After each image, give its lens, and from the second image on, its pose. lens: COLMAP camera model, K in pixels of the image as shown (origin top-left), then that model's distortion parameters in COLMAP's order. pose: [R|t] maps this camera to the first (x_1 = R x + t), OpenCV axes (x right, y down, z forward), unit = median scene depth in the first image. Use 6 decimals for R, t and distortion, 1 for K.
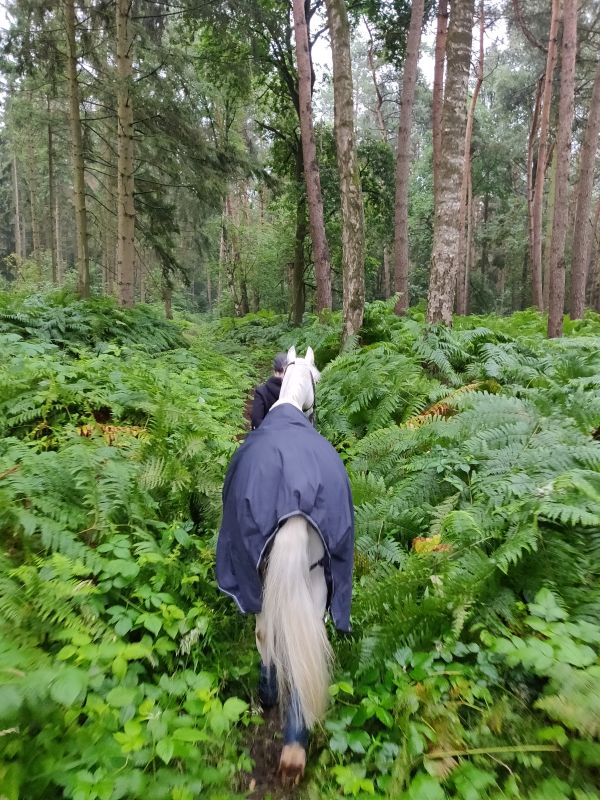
lens RADIAL K [[682.9, 0, 307.9], [0, 682.9, 411.5], [0, 0, 1]] dist [0.006173, 0.090824]
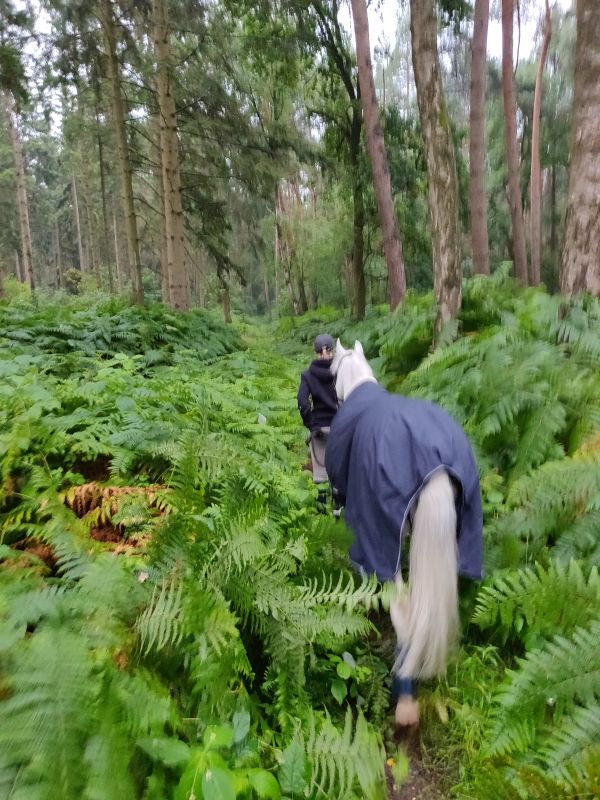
lens RADIAL K [[682.9, 0, 307.9], [0, 682.9, 411.5], [0, 0, 1]] dist [0.006173, 0.090824]
pose [[0.994178, -0.054691, -0.092839, -0.011183], [0.055047, 0.998483, 0.001280, -0.007593], [0.092629, -0.006383, 0.995680, 0.083506]]
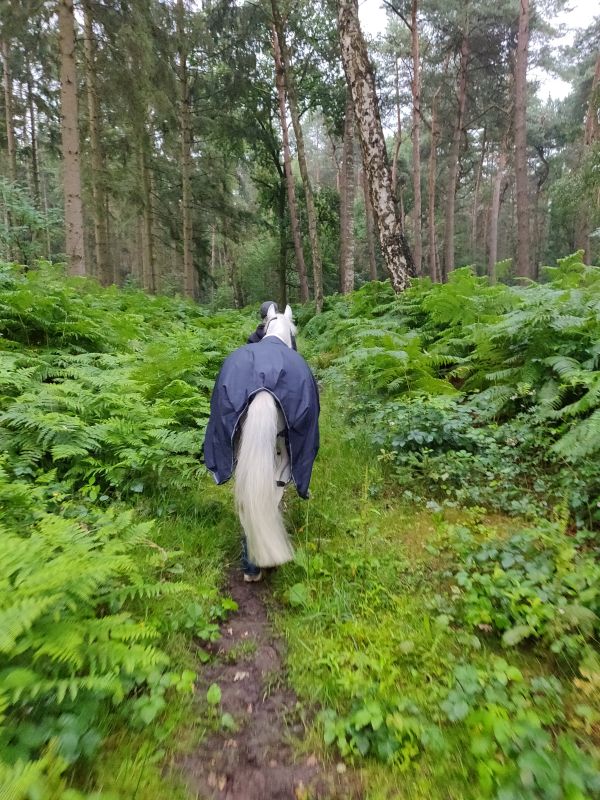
lens RADIAL K [[682.9, 0, 307.9], [0, 682.9, 411.5], [0, 0, 1]] dist [0.006173, 0.090824]
pose [[0.998396, -0.041318, 0.038708, -0.046440], [0.040885, 0.999093, 0.011906, 0.117406], [-0.039165, -0.010305, 0.999180, -0.775593]]
